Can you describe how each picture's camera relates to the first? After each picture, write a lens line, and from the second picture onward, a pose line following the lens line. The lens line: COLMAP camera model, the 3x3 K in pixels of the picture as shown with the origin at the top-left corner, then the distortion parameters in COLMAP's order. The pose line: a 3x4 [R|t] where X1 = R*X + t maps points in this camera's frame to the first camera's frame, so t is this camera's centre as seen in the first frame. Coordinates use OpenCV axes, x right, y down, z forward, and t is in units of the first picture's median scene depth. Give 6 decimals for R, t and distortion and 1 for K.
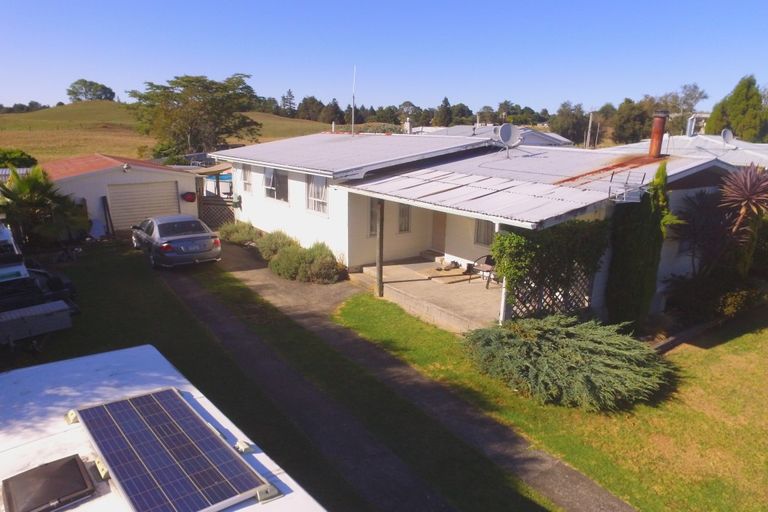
lens RADIAL K [[523.5, 0, 393.1], [0, 523.5, 281.3], [0, 0, 1]] dist [-0.107713, 0.079111]
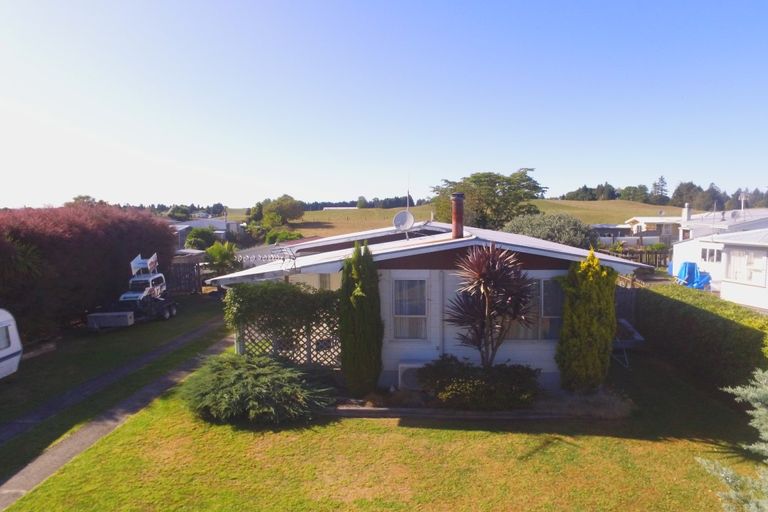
lens RADIAL K [[523.5, 0, 393.1], [0, 523.5, 281.3], [0, 0, 1]] dist [-0.107713, 0.079111]
pose [[0.749611, 0.059486, -0.659200, 0.237545], [-0.166318, 0.980926, -0.100611, -0.007261], [0.640642, 0.185056, 0.745207, 0.035908]]
